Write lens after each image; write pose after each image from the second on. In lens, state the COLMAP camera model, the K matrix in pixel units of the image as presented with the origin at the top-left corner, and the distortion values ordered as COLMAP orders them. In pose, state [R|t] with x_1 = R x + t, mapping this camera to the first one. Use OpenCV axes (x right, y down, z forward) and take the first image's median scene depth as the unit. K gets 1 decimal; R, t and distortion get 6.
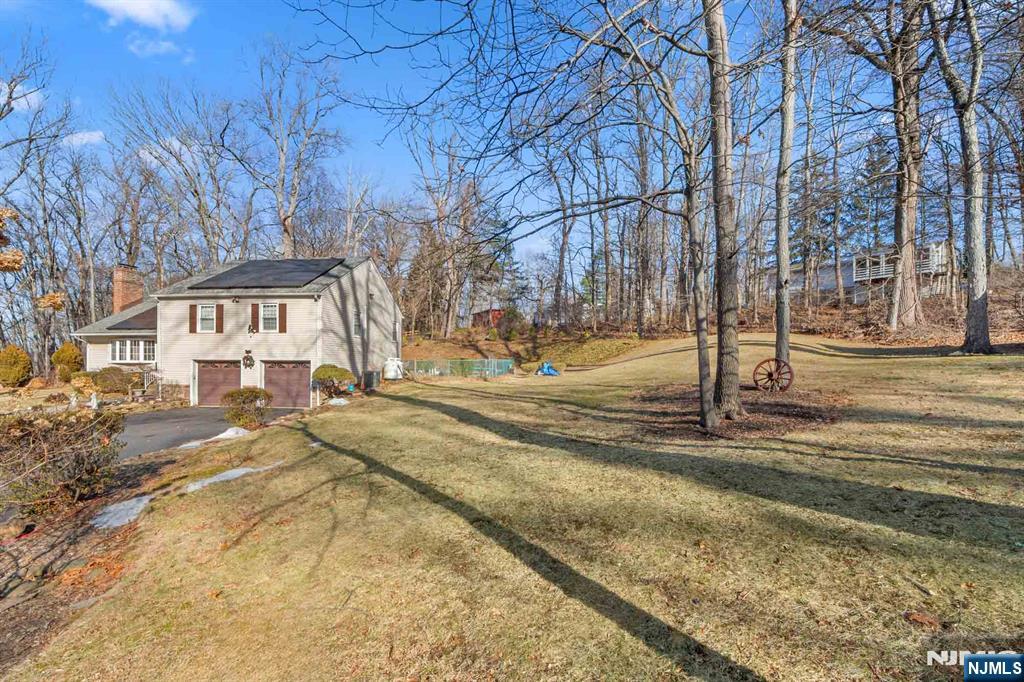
lens RADIAL K [[416.2, 0, 506.2], [0, 416.2, 334.2], [0, 0, 1]] dist [-0.002852, -0.000734]
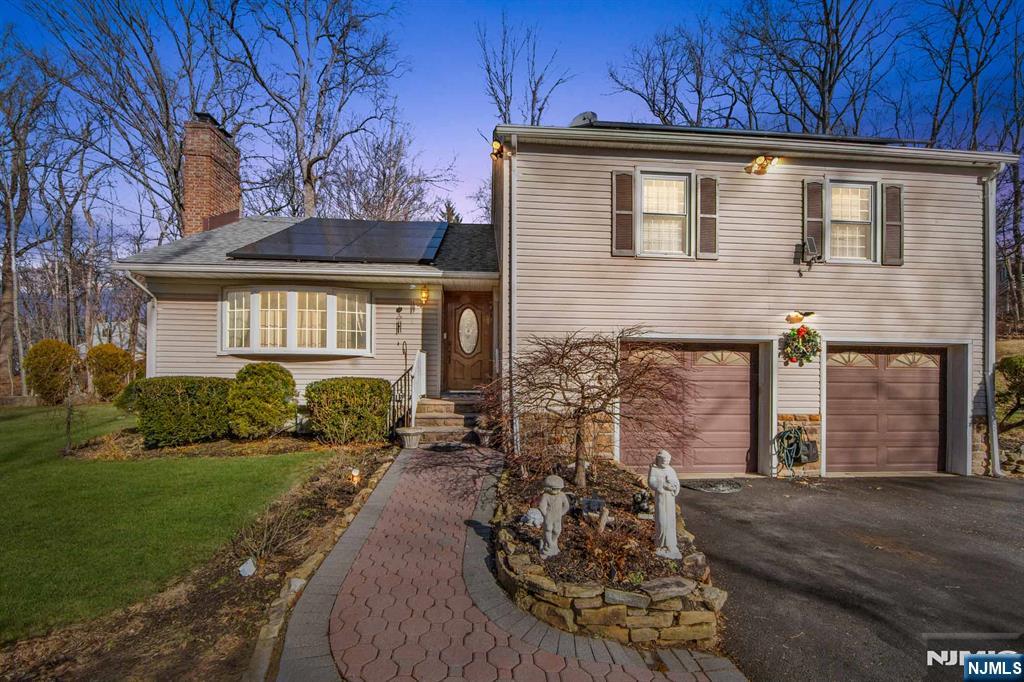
lens RADIAL K [[416.2, 0, 520.0], [0, 416.2, 339.2], [0, 0, 1]] dist [-0.002852, -0.000734]
pose [[0.980748, 0.011053, 0.194963, -0.897690], [-0.011405, 0.999935, 0.000685, 0.061401], [-0.194942, -0.002896, 0.980810, 0.690438]]
